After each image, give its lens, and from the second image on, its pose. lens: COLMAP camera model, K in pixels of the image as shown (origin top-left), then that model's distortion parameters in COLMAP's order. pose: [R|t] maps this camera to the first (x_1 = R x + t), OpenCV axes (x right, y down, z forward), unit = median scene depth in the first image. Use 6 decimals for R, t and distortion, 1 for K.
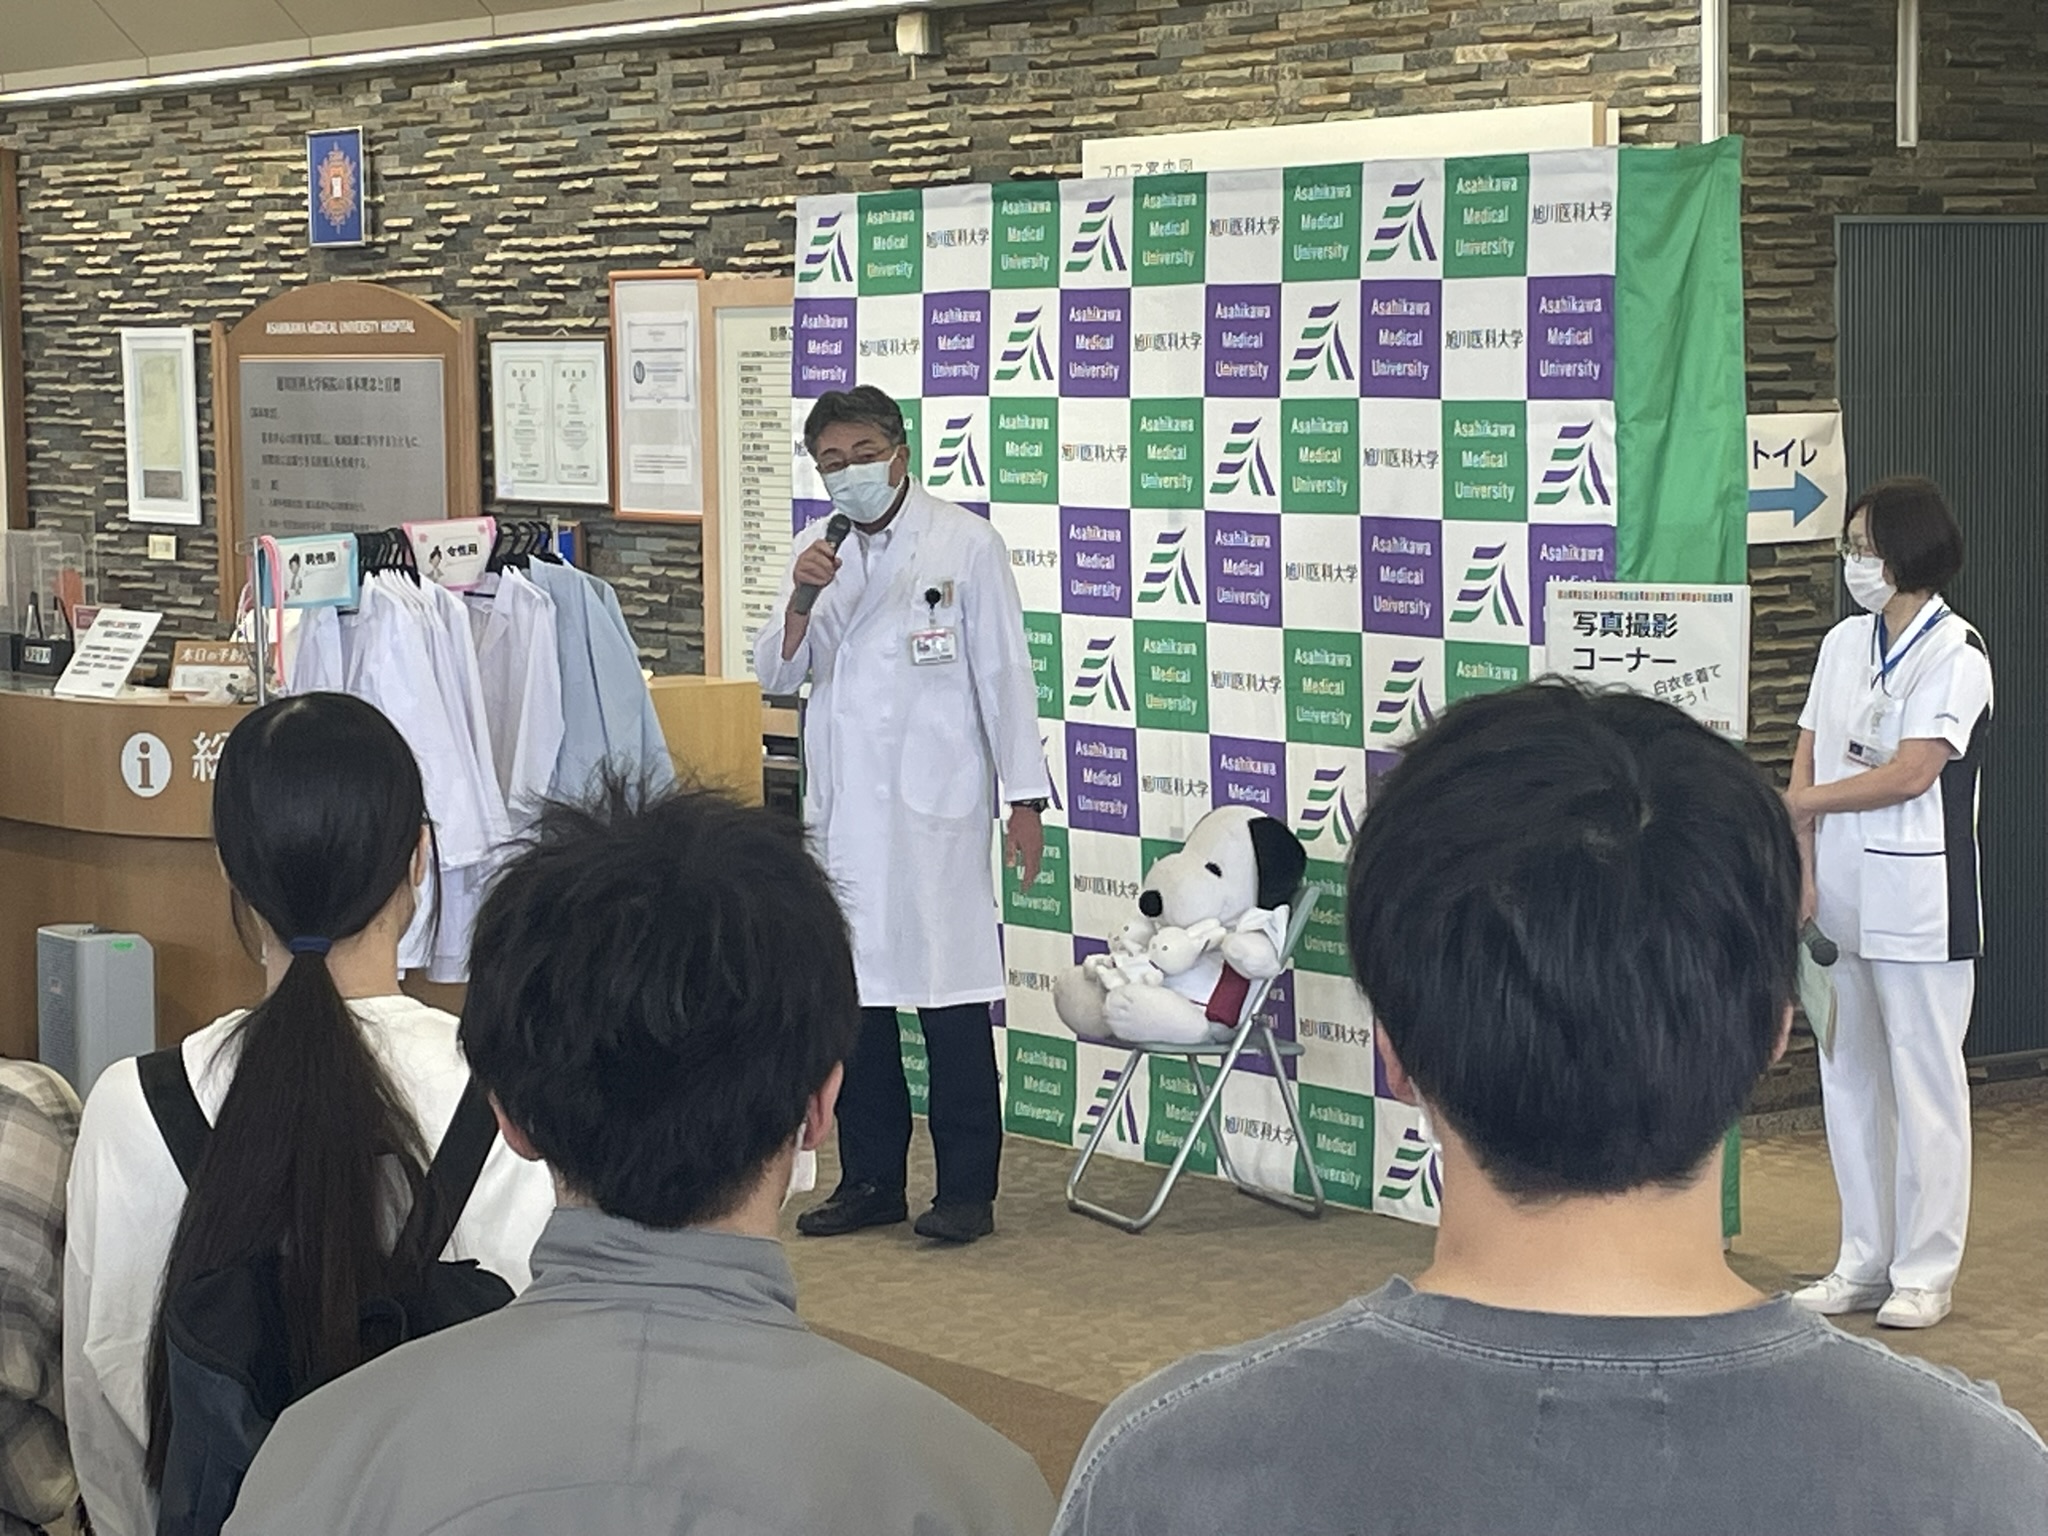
lens RADIAL K [[4851.4, 0, 1028.3], [0, 4851.4, 750.5], [0, 0, 1]] dist [0.495846, 0.000000]
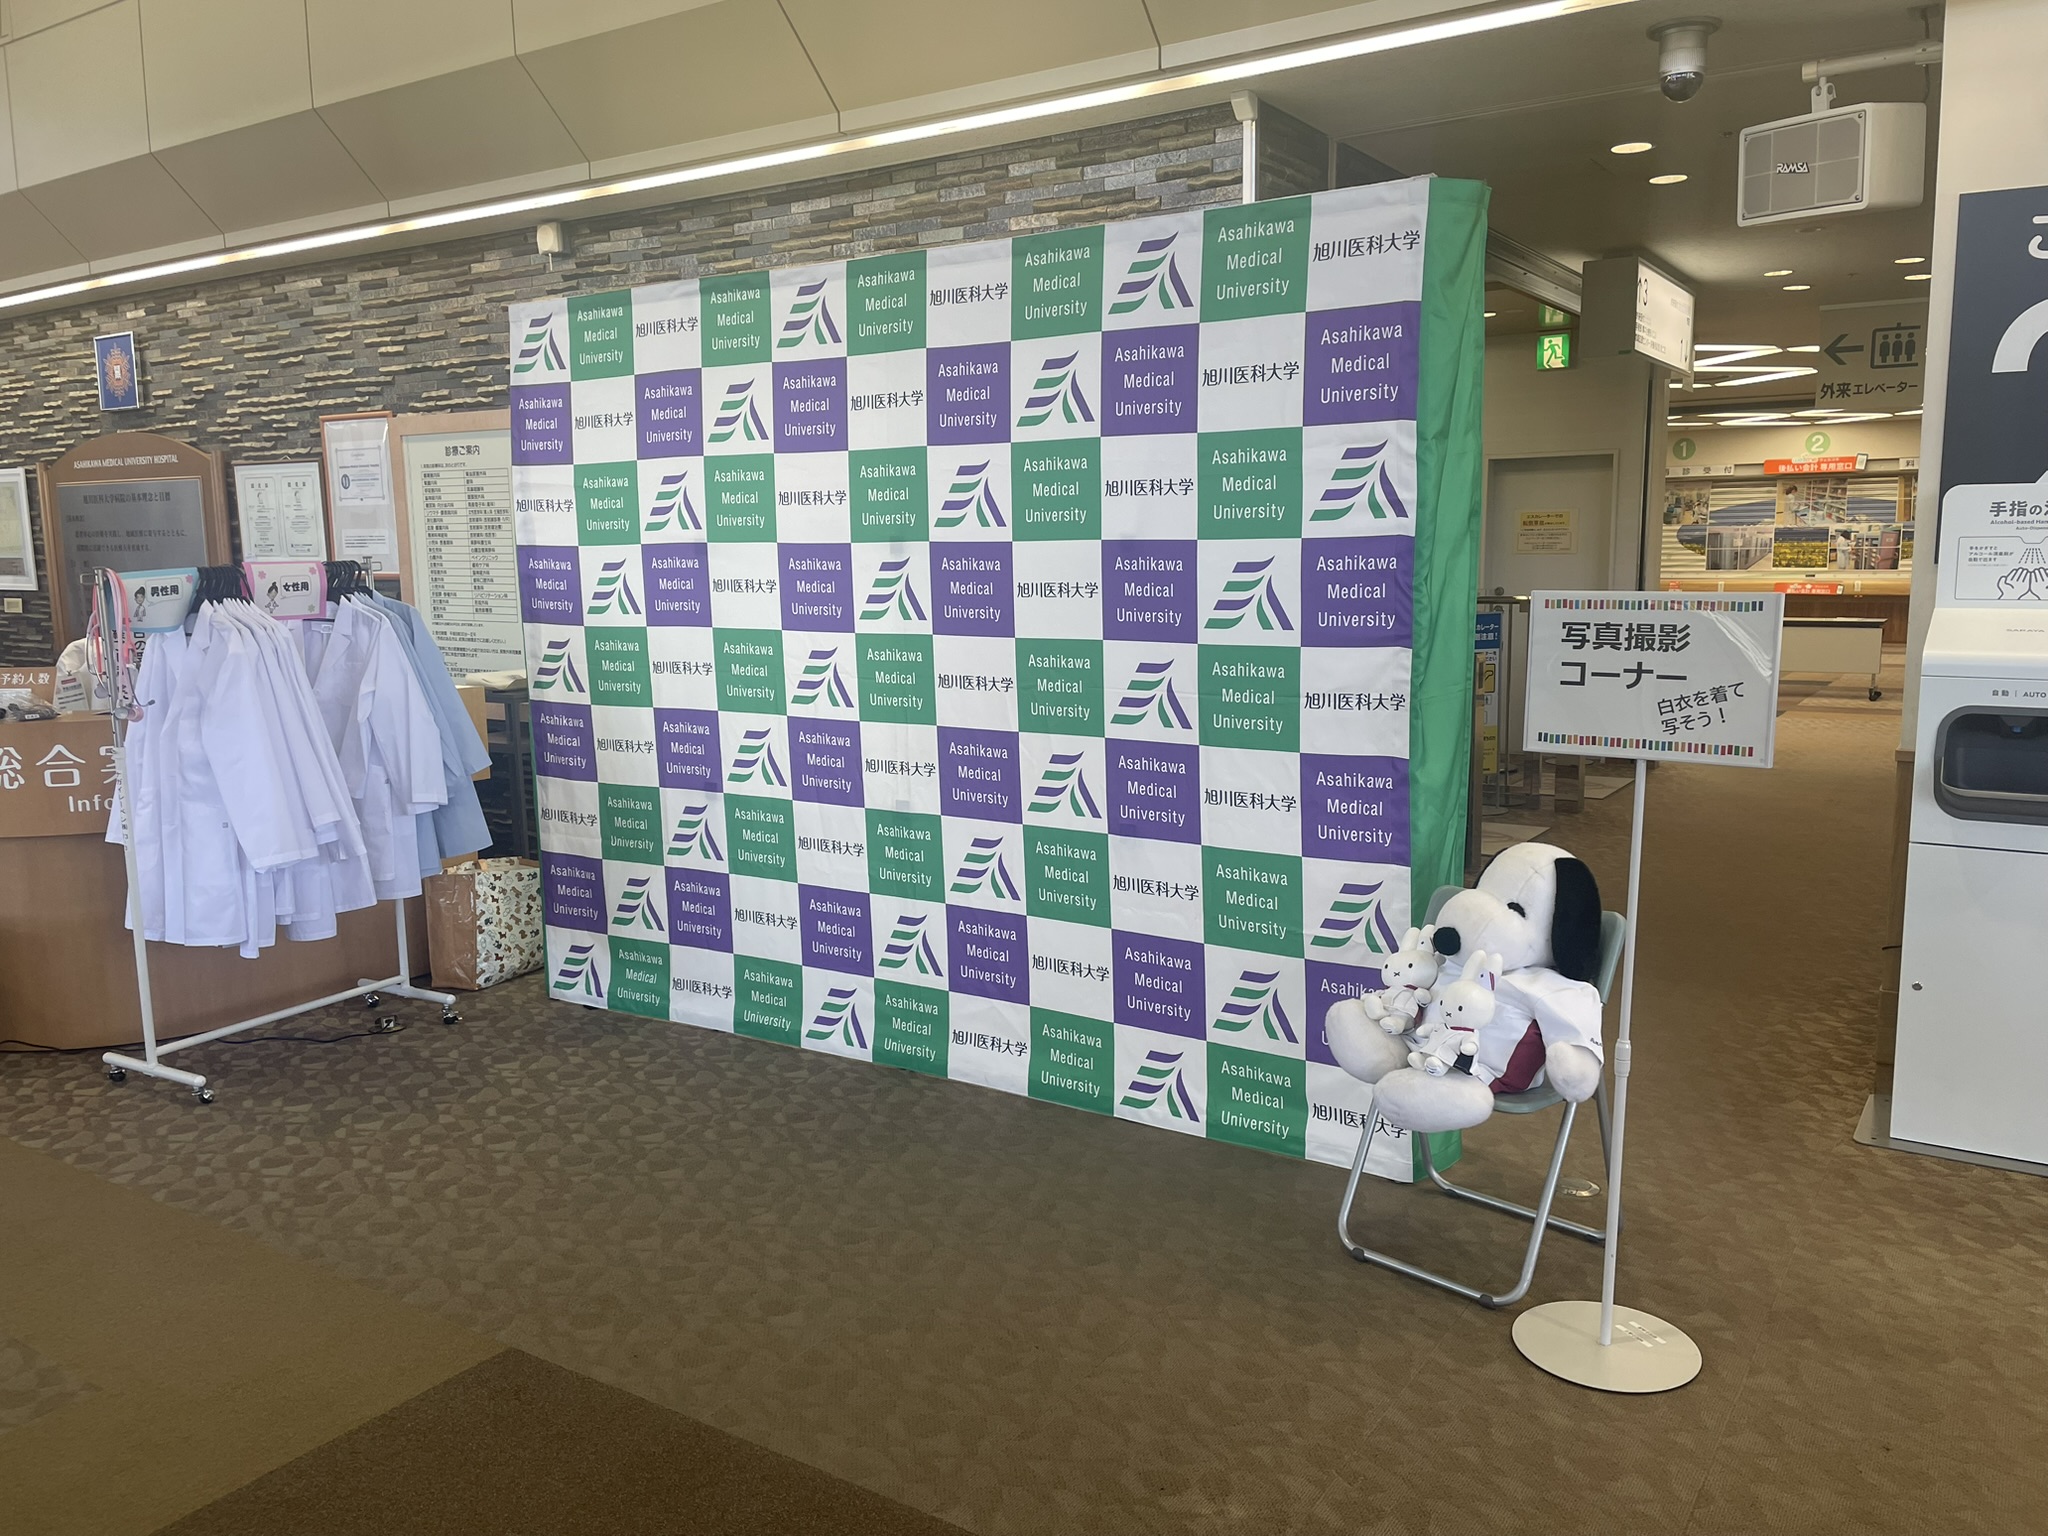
lens RADIAL K [[1577.6, 0, 1045.9], [0, 1577.6, 780.1], [0, 0, 1]] dist [0.102575, -0.090895]
pose [[0.935600, -0.052217, 0.349179, -0.062745], [0.030242, 0.997220, 0.068096, -0.013284], [-0.351764, -0.053151, 0.934579, 0.507743]]
